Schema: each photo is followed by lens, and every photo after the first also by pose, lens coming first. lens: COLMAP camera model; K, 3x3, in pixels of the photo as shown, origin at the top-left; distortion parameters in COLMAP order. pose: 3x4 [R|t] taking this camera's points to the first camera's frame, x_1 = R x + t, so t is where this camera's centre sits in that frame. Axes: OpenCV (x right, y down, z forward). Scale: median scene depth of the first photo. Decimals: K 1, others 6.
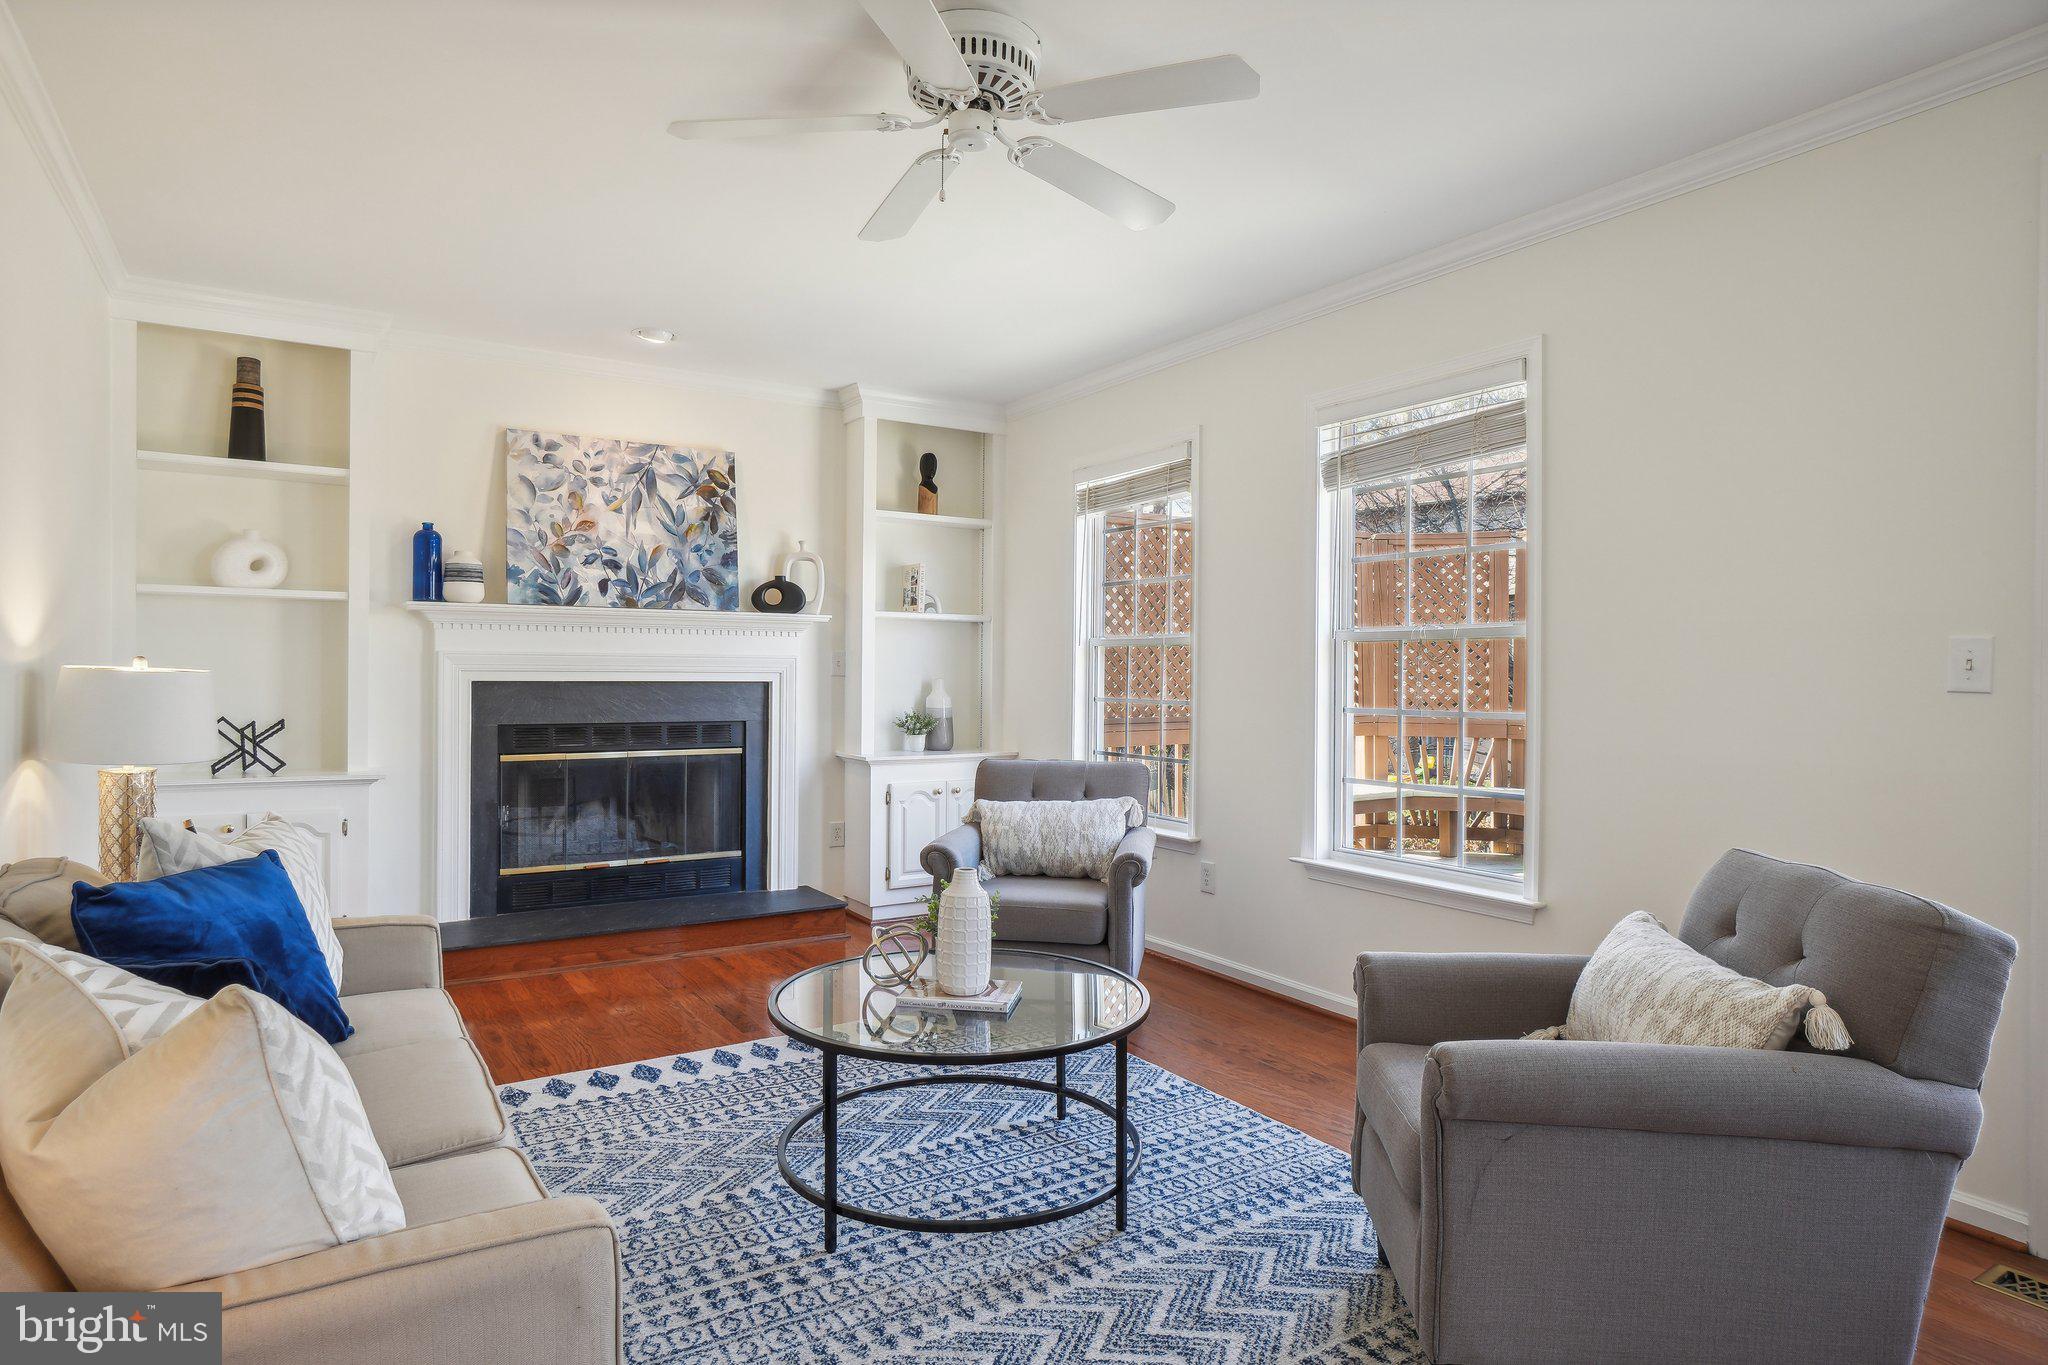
lens RADIAL K [[1084.5, 0, 1035.4], [0, 1084.5, 685.2], [0, 0, 1]] dist [-0.004571, -0.000757]
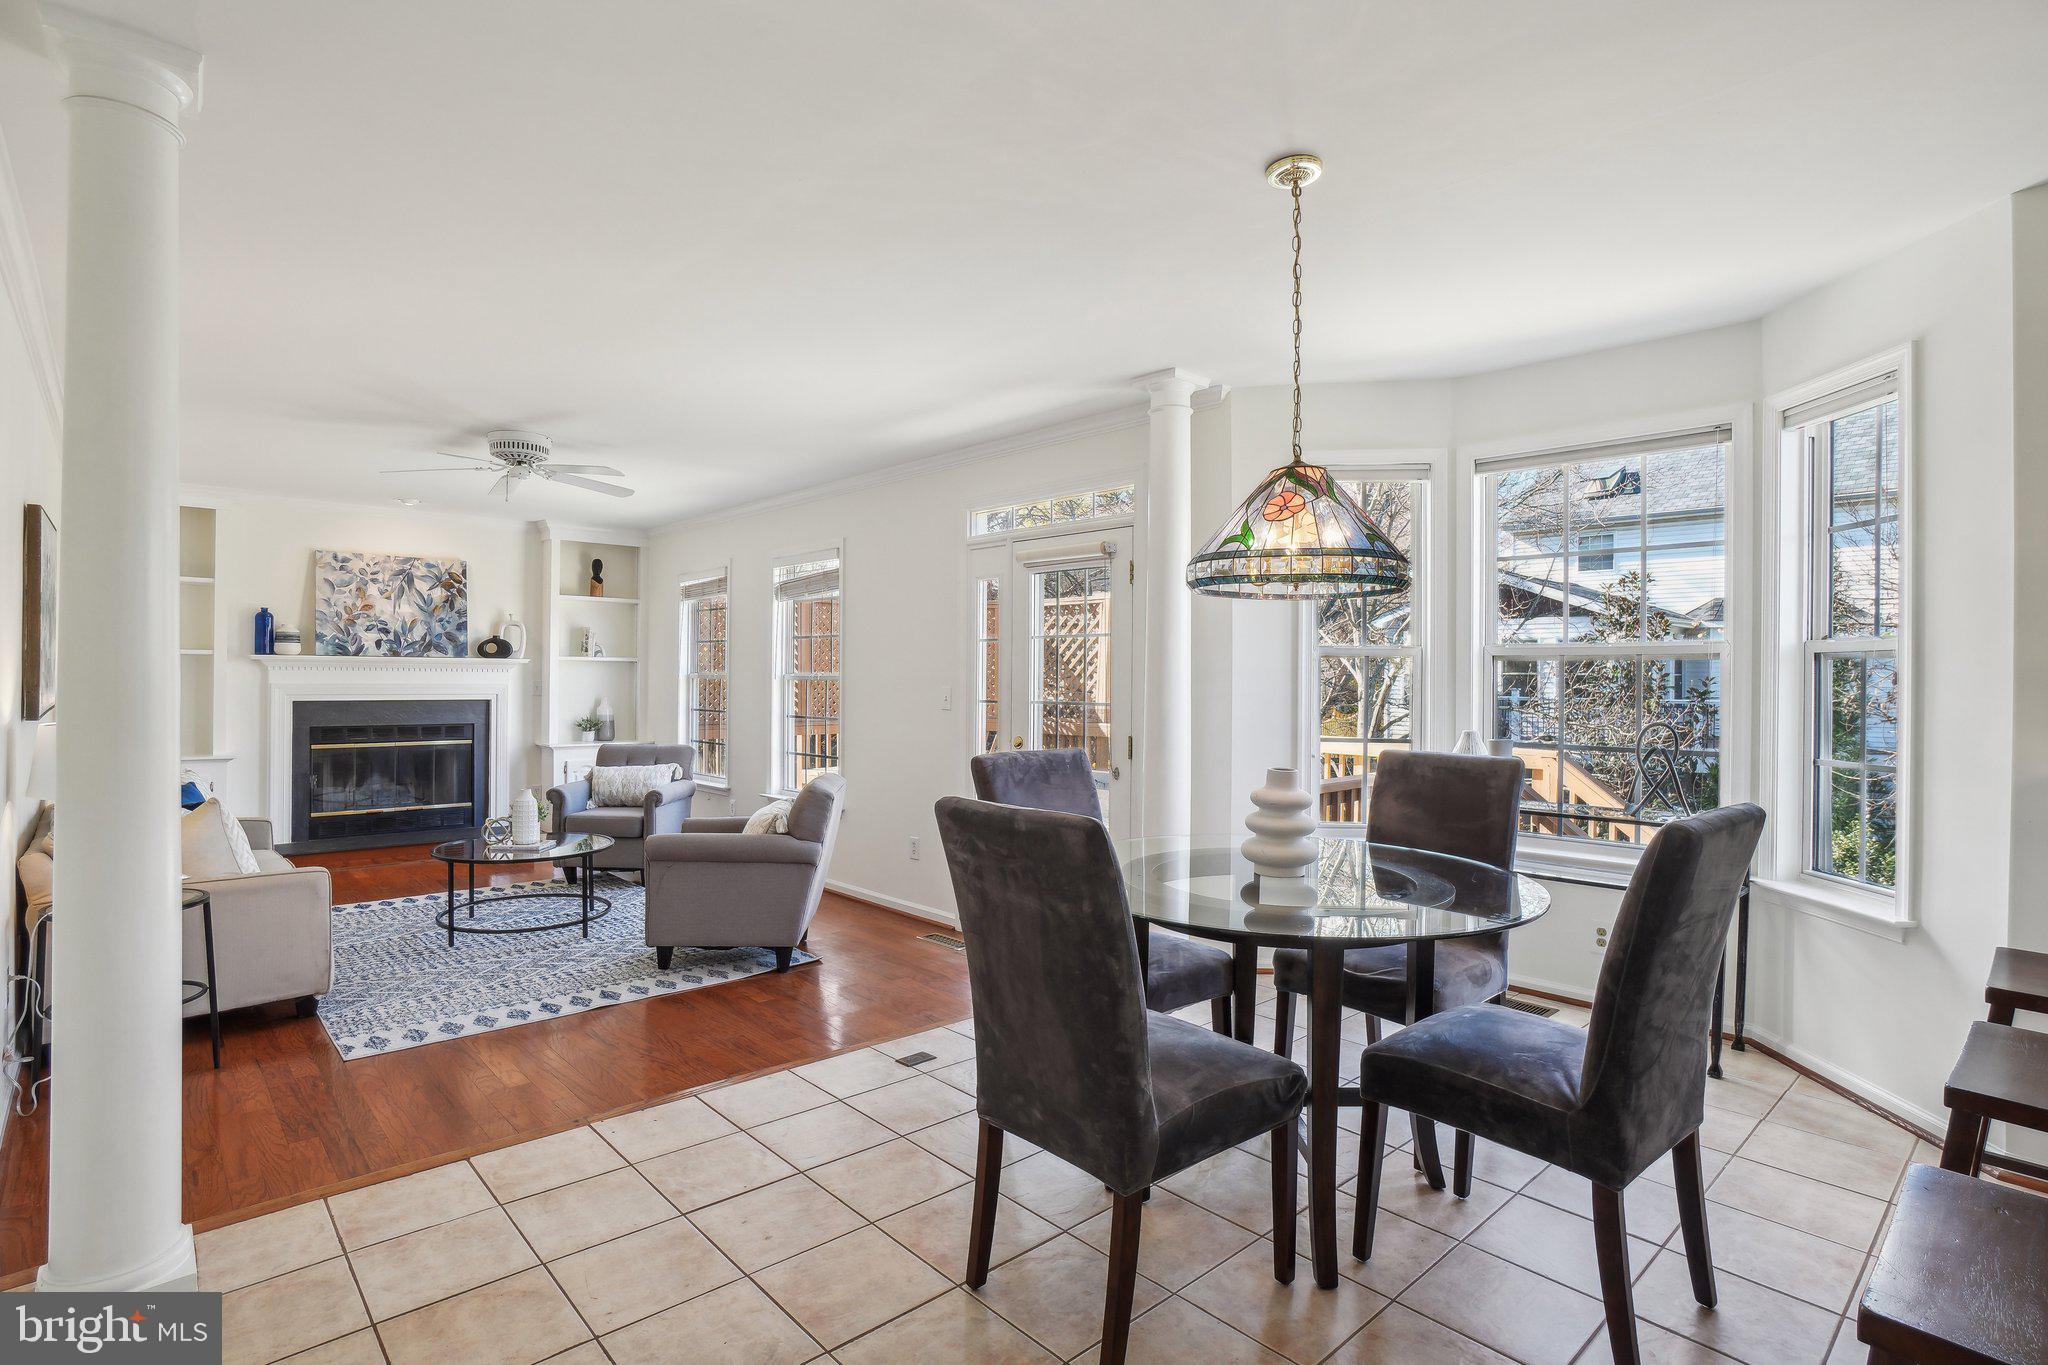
lens RADIAL K [[1005.4, 0, 1009.6], [0, 1005.4, 679.9], [0, 0, 1]] dist [-0.002693, 0.000791]
pose [[0.991049, -0.000613, 0.133500, 0.354458], [0.001504, 0.999977, -0.006576, -0.023373], [-0.133493, 0.006717, 0.991027, -0.656349]]
